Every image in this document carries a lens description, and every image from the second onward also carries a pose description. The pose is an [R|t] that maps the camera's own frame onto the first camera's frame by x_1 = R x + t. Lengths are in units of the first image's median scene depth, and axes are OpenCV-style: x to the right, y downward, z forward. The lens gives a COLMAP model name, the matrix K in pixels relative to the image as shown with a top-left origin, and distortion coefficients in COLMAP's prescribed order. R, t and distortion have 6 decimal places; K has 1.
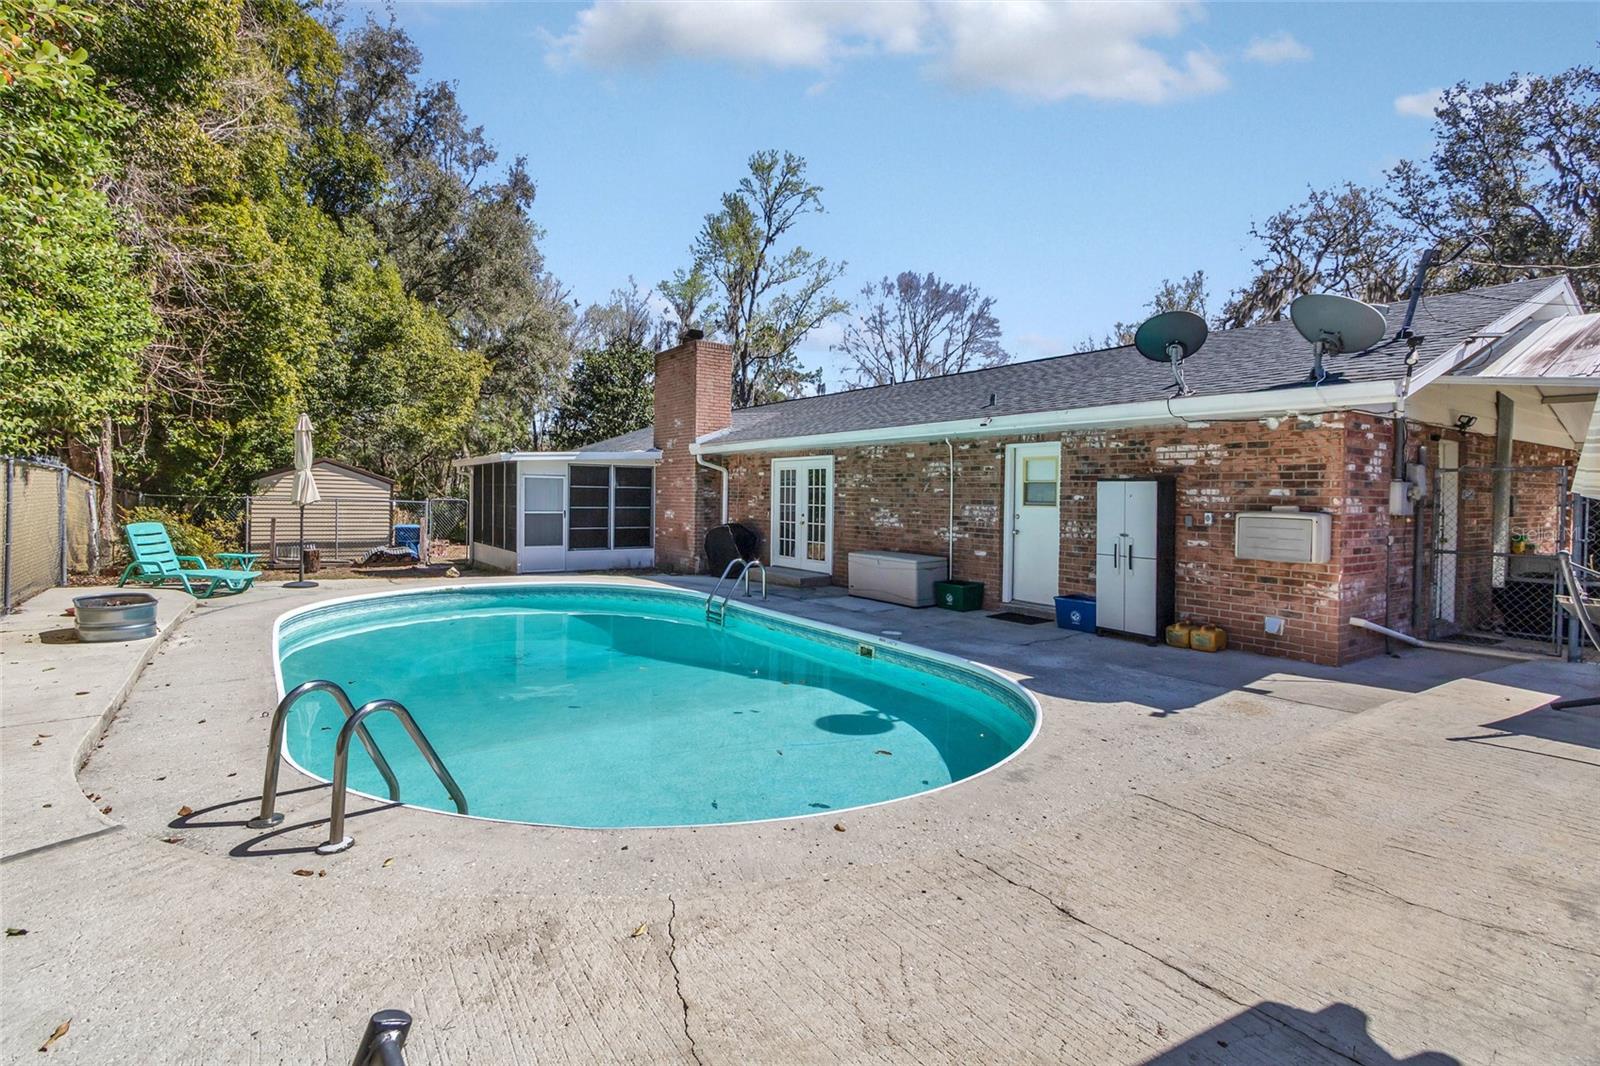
lens RADIAL K [[732.6, 0, 803.7], [0, 732.6, 489.0], [0, 0, 1]] dist [0.009513, -0.000617]
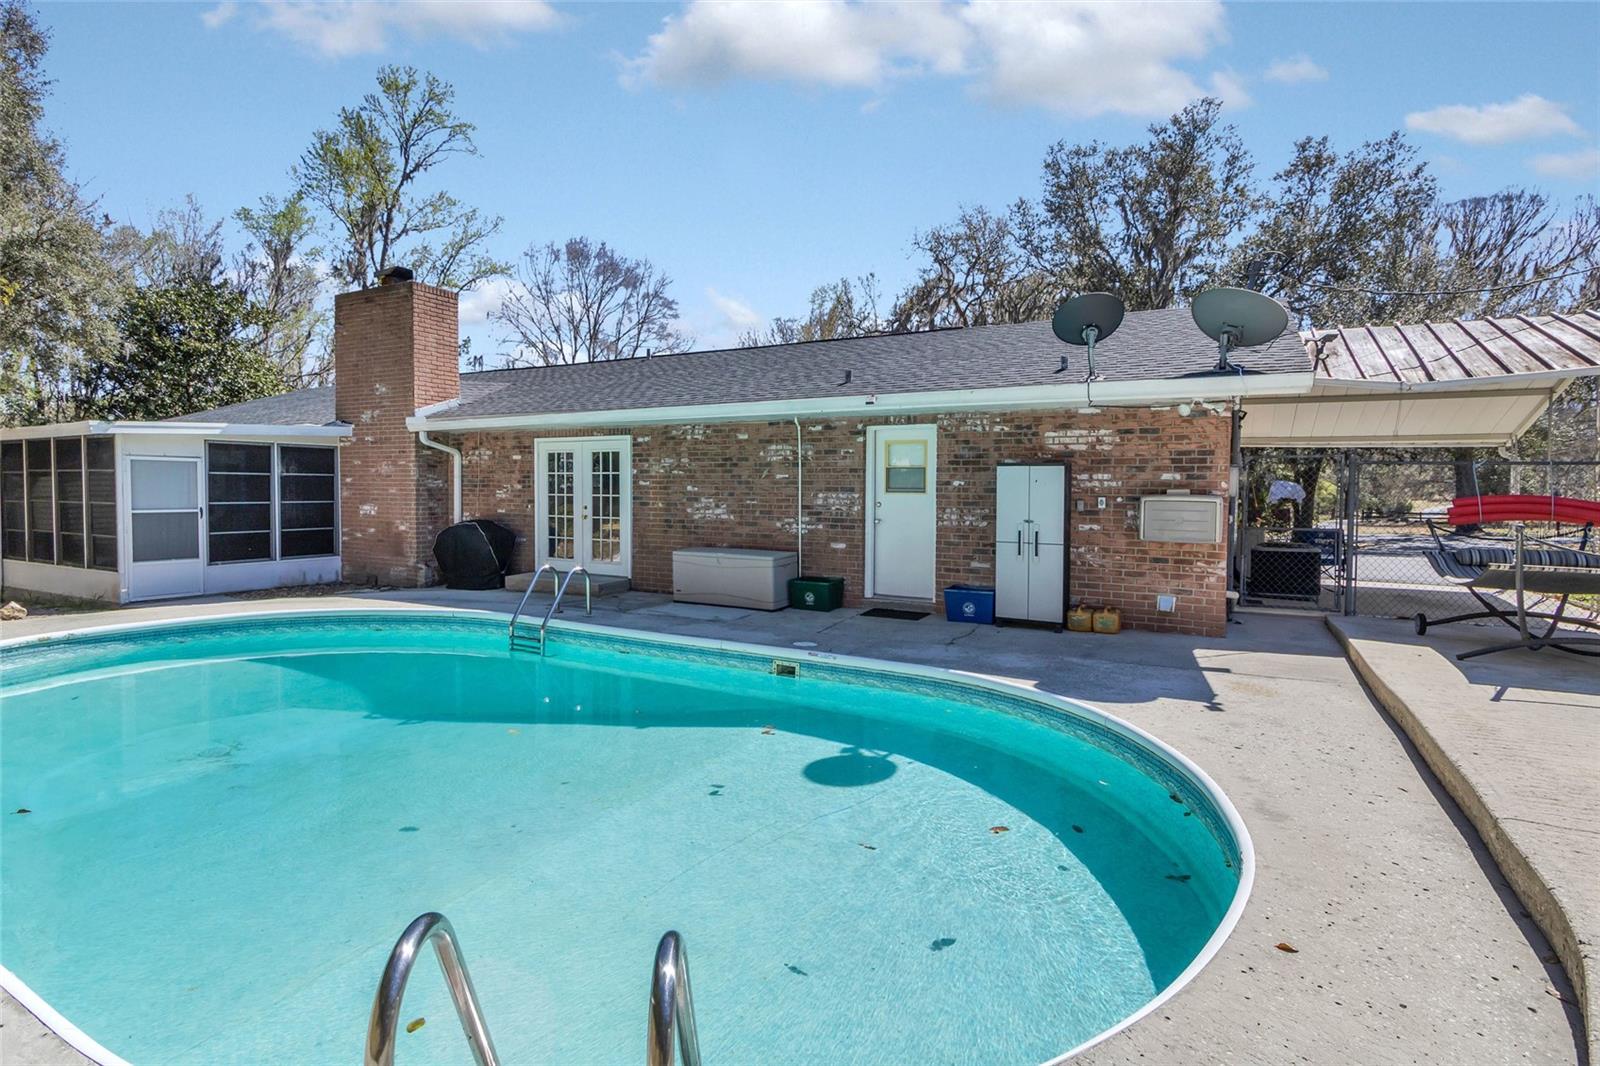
lens RADIAL K [[764.8, 0, 798.1], [0, 764.8, 495.4], [0, 0, 1]] dist [0.007825, -0.000386]
pose [[0.901959, -0.012375, 0.431645, -0.169877], [0.002351, 0.999715, 0.023751, 0.002271], [-0.431816, -0.020407, 0.901731, 0.134719]]
